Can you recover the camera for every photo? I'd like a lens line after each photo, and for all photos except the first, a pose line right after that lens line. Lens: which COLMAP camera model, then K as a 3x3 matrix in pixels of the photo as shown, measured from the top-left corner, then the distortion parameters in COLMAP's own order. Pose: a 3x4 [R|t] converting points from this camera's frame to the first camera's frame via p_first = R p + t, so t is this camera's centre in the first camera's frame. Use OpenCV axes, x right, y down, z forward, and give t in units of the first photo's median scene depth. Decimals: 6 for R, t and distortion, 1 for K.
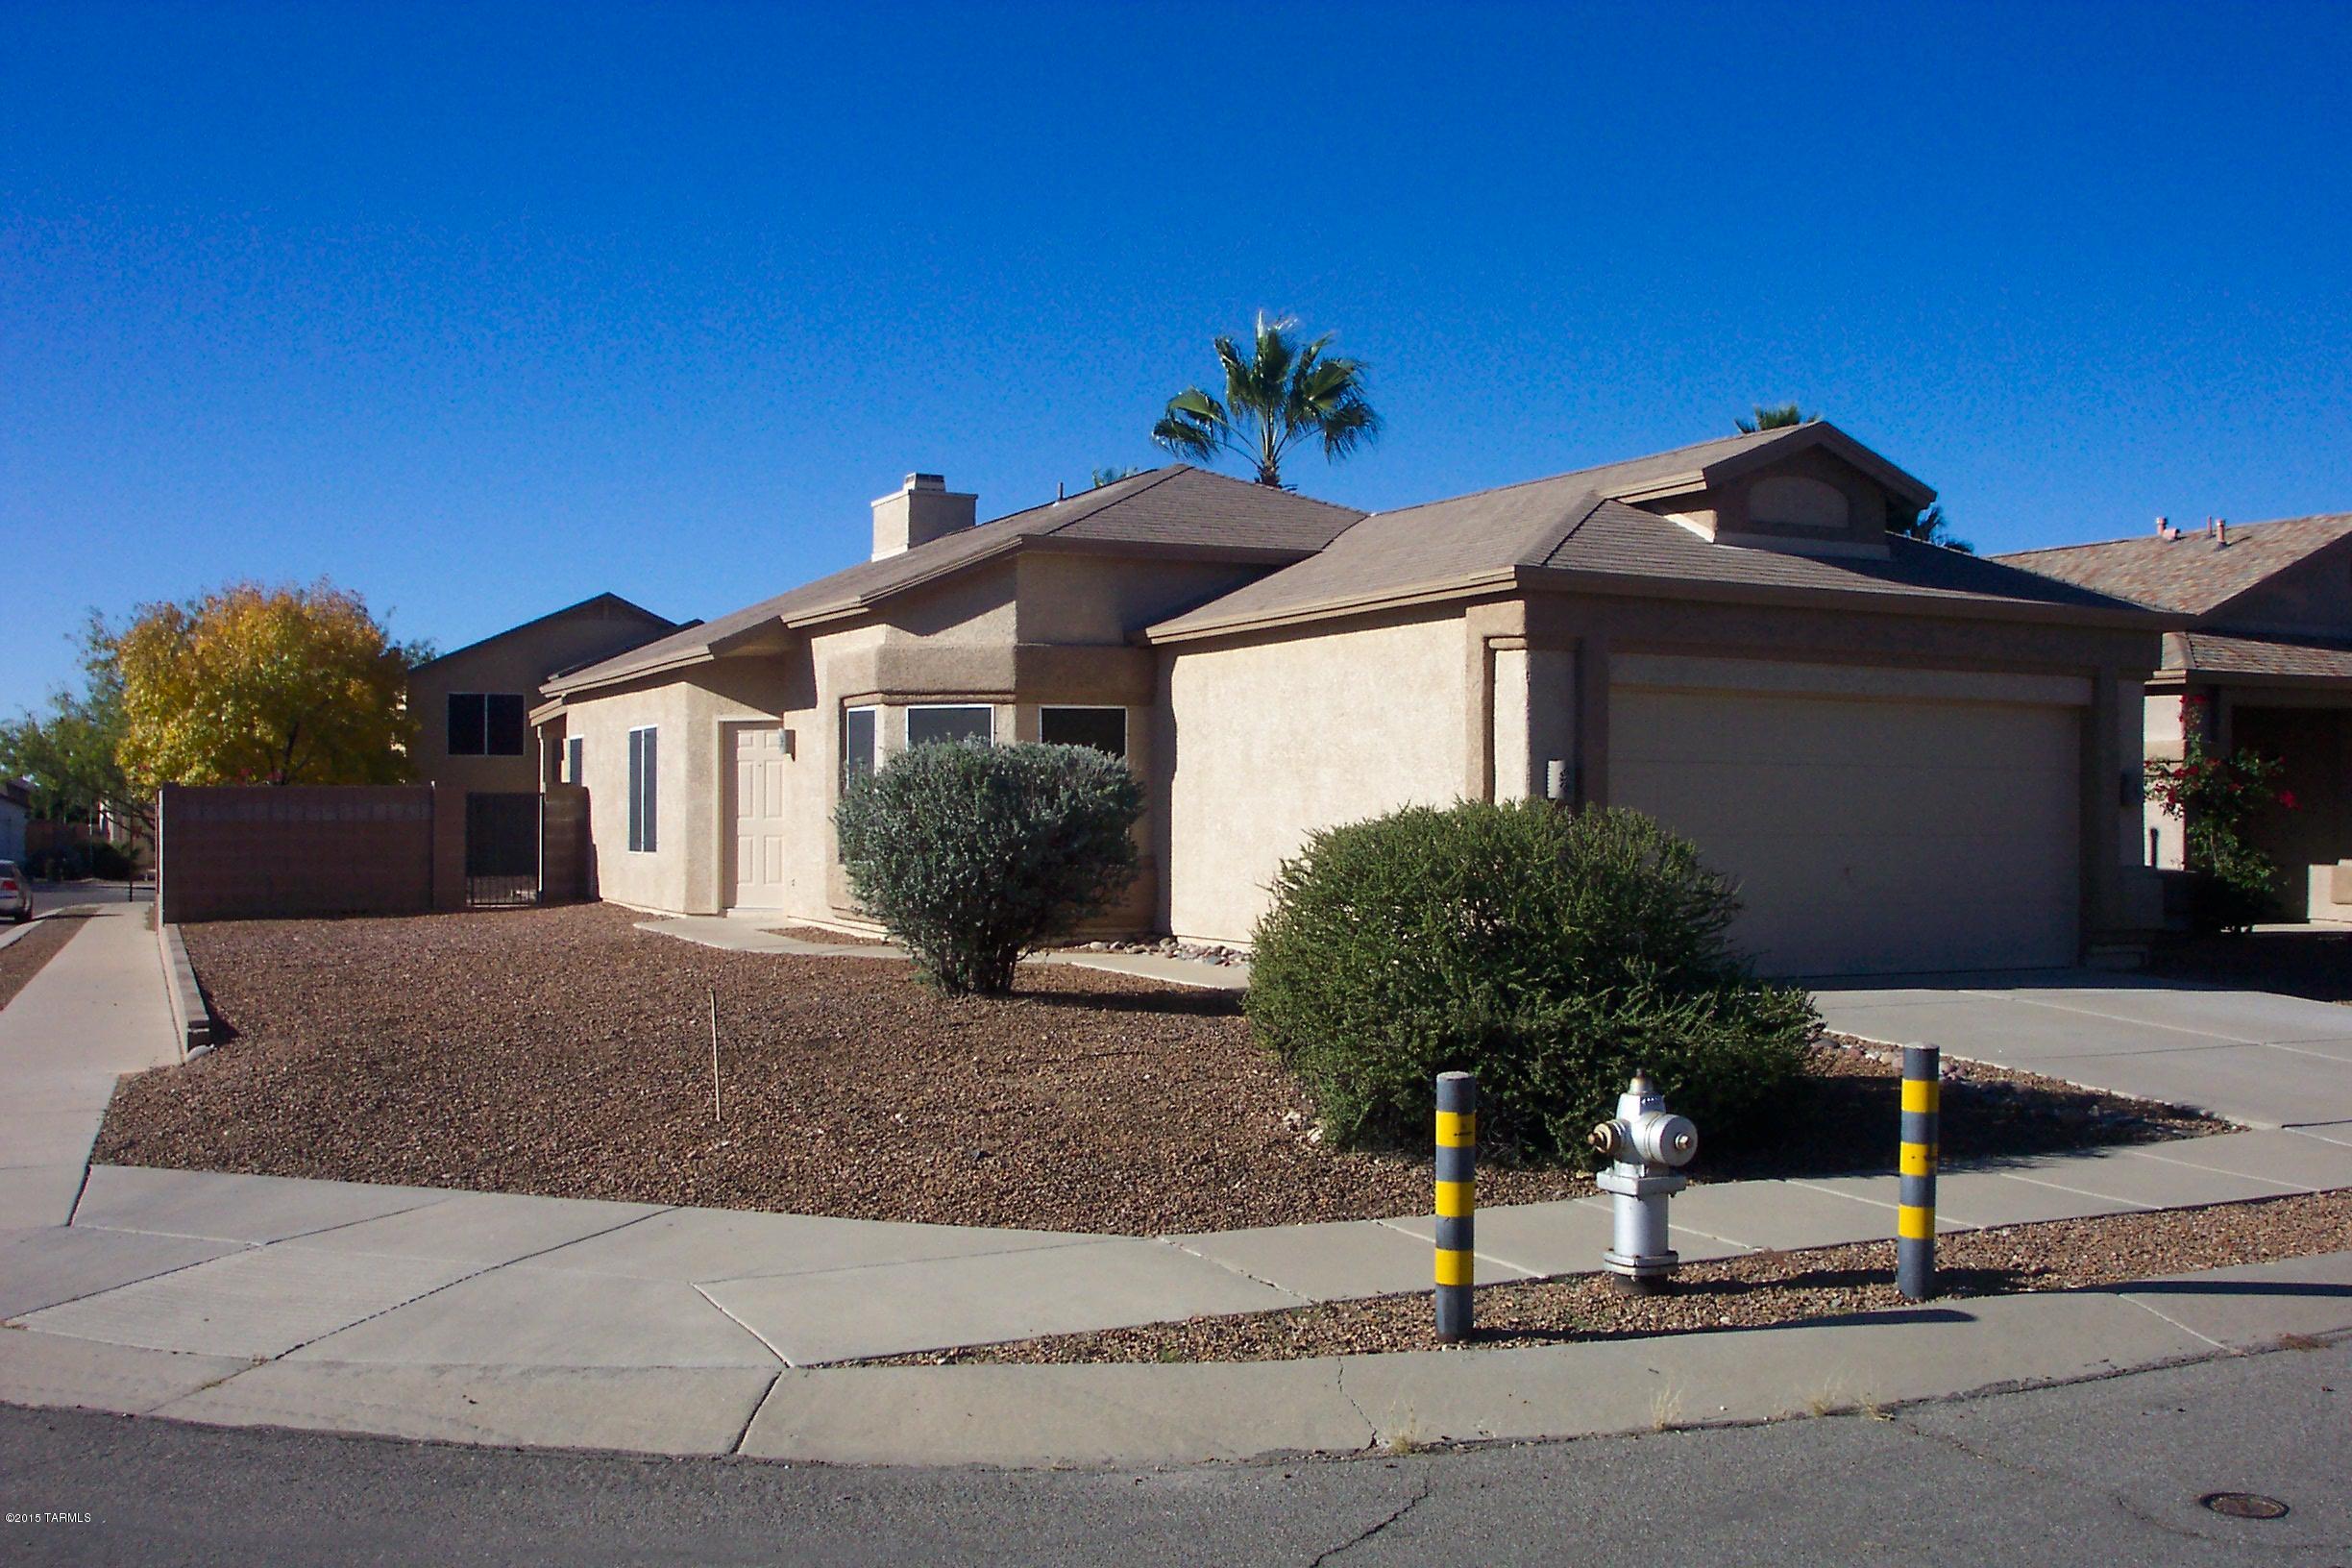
lens RADIAL K [[2345.0, 0, 1190.9], [0, 2345.0, 797.2], [0, 0, 1]] dist [-0.123117, 0.000000]
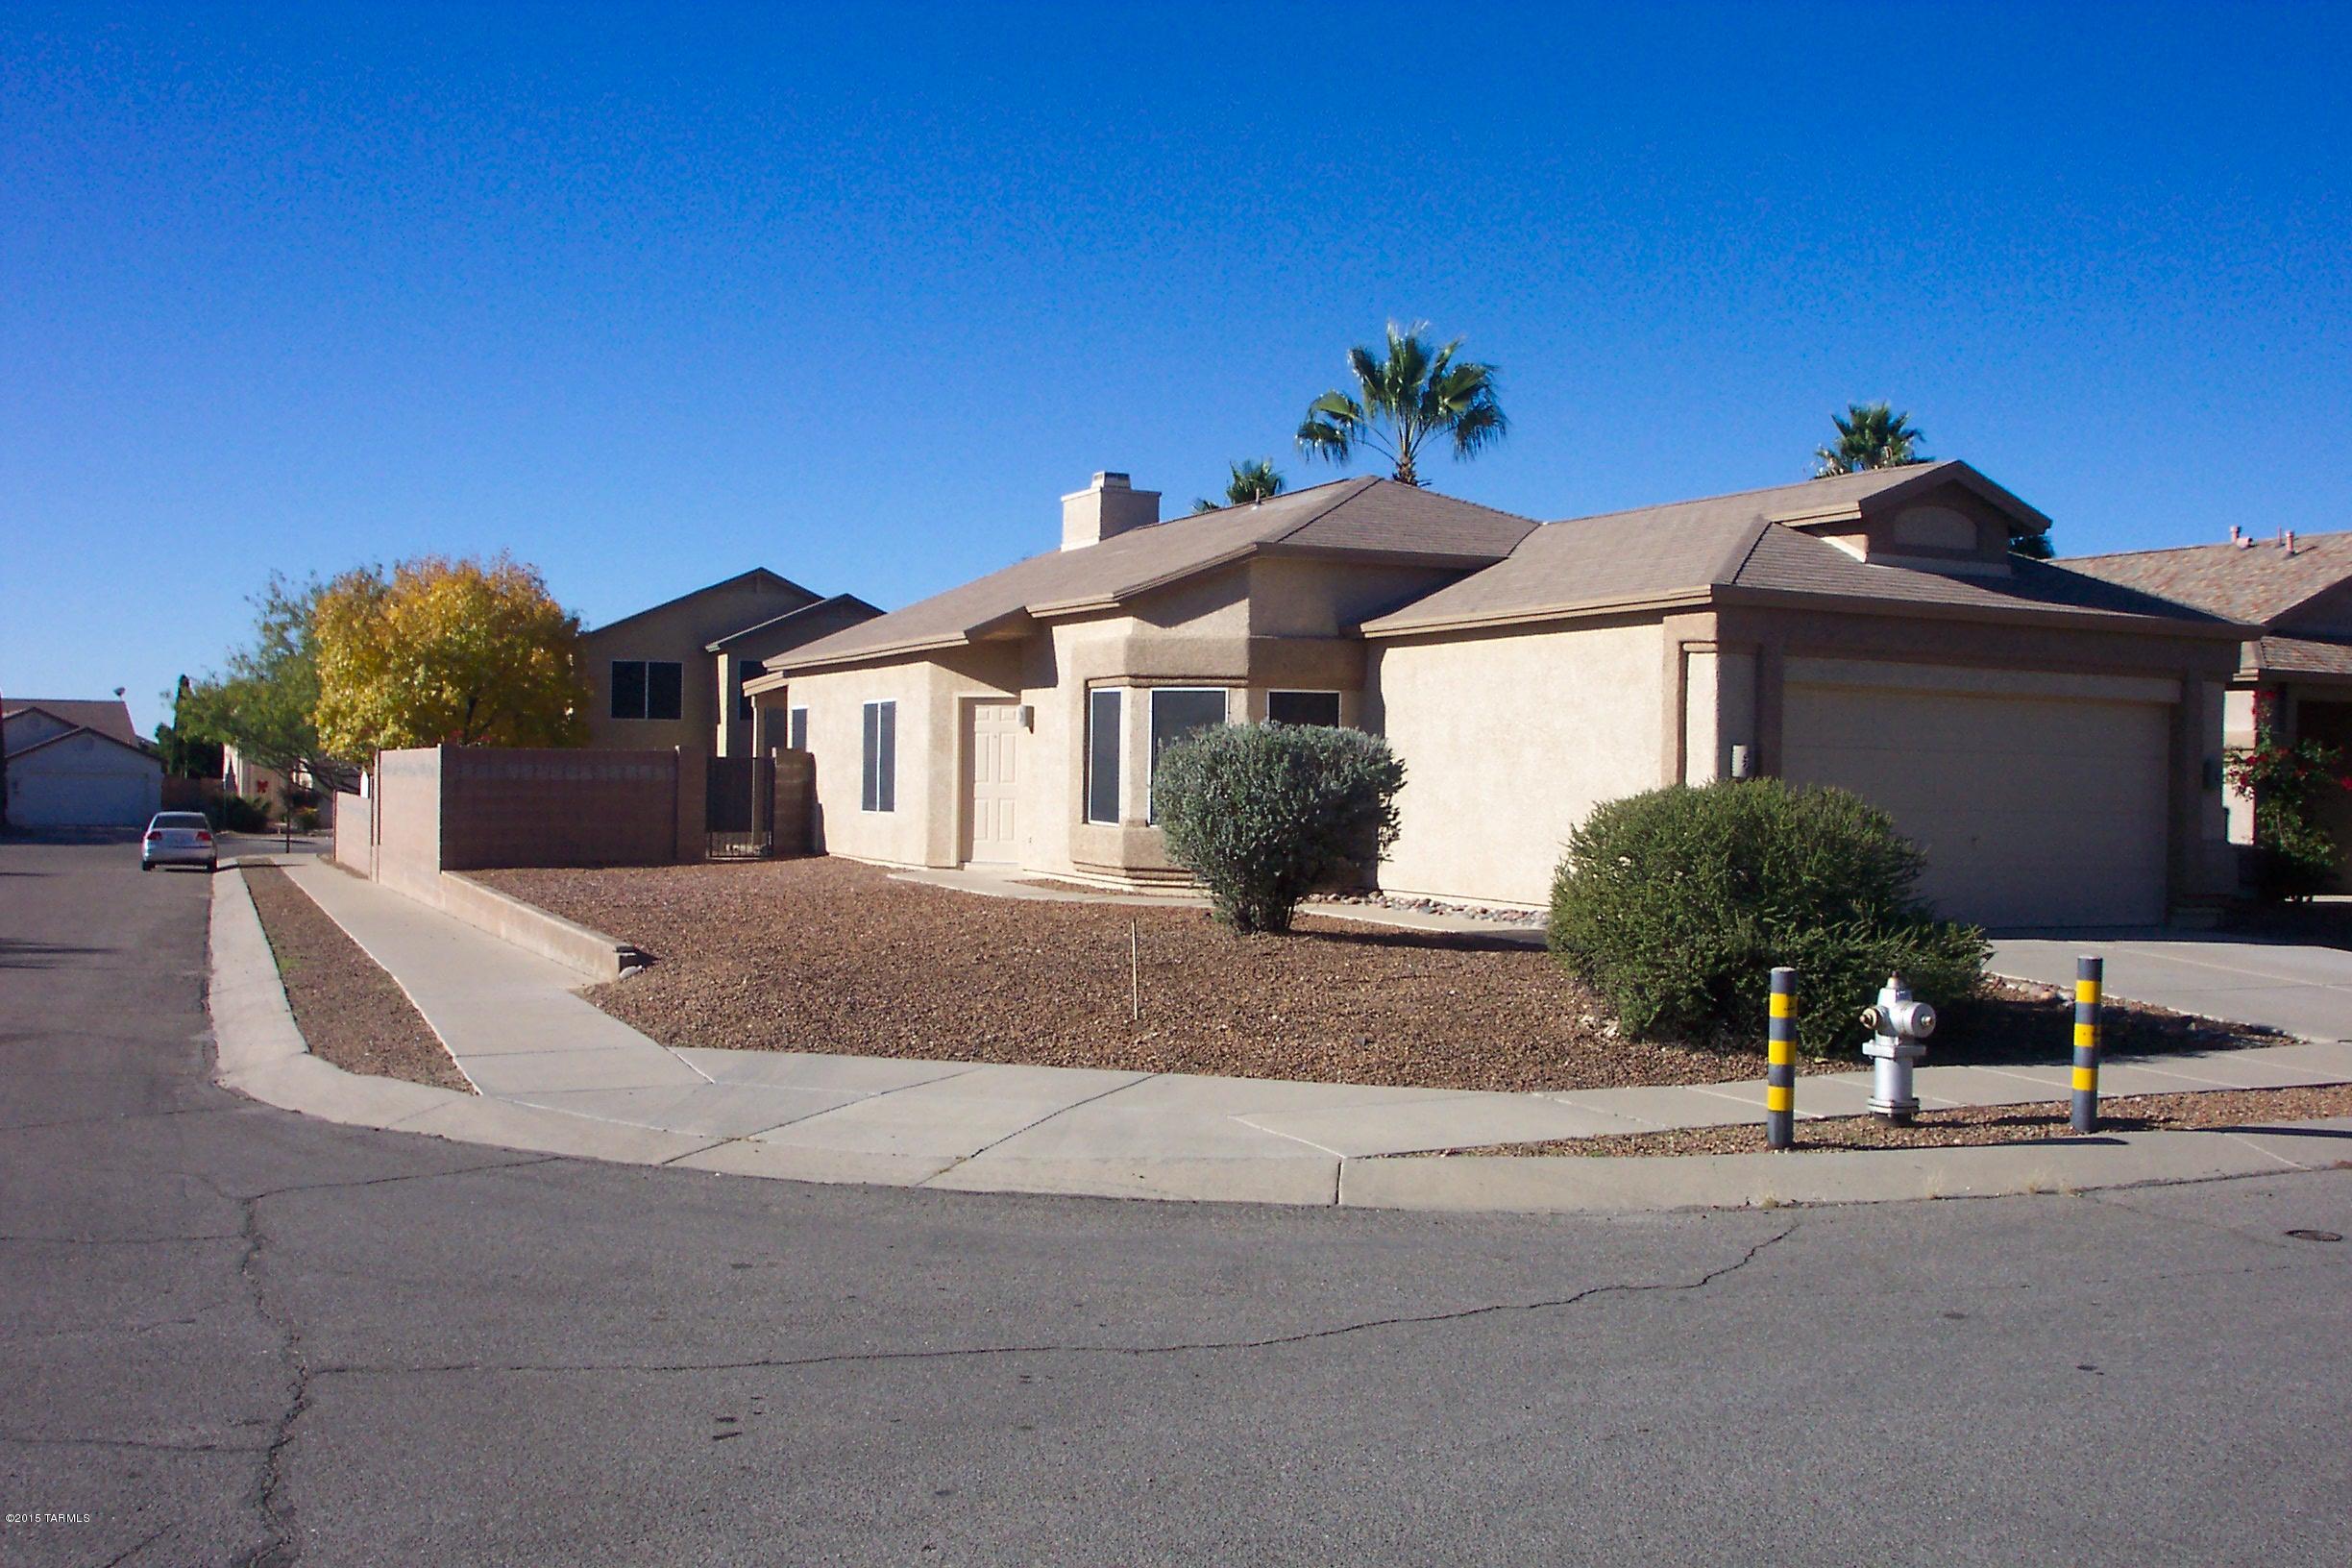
lens RADIAL K [[2345.0, 0, 1175.6], [0, 2345.0, 801.2], [0, 0, 1]] dist [-0.123117, 0.000000]
pose [[0.999546, 0.012824, -0.027269, -0.090290], [-0.012380, 0.999789, 0.016409, -0.002711], [0.027474, -0.016064, 0.999493, -0.186390]]
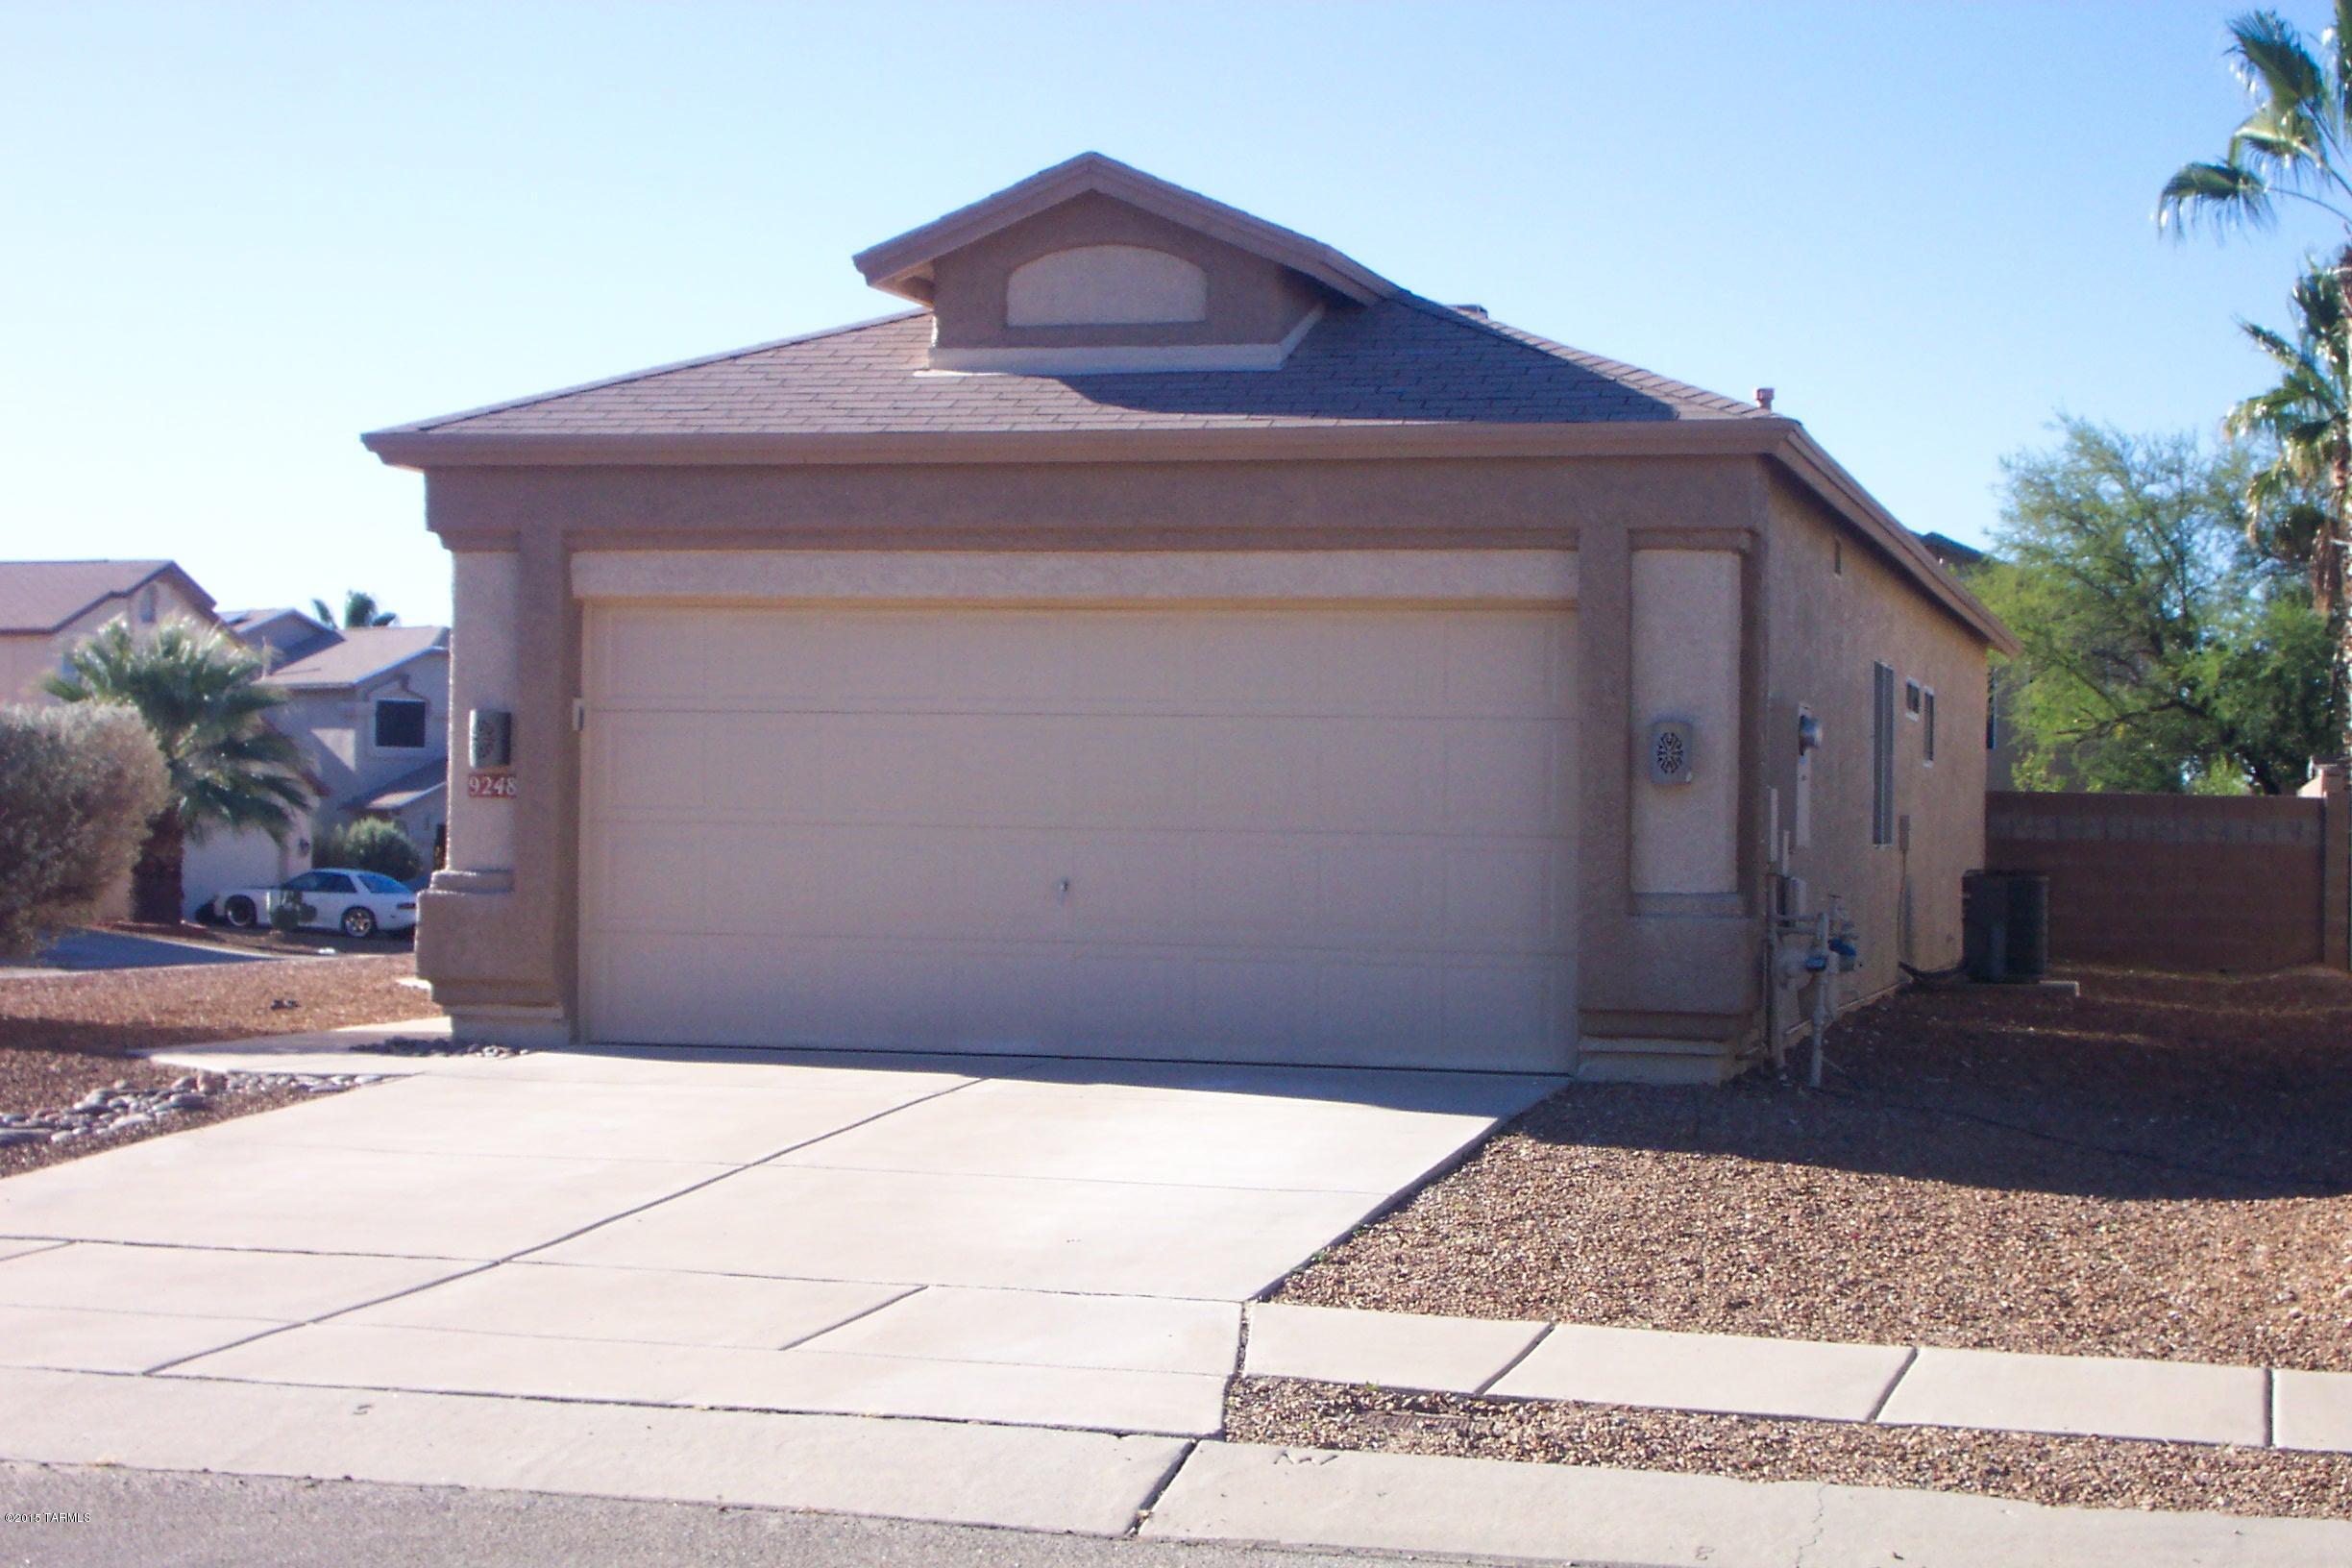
lens RADIAL K [[3834.6, 0, 1181.2], [0, 3834.6, 782.6], [0, 0, 1]] dist [0.063131, 0.000000]
pose [[0.754727, -0.002892, -0.656033, 0.939062], [-0.006730, 0.999904, -0.012151, 0.015899], [0.656005, 0.013585, 0.754635, 0.247219]]
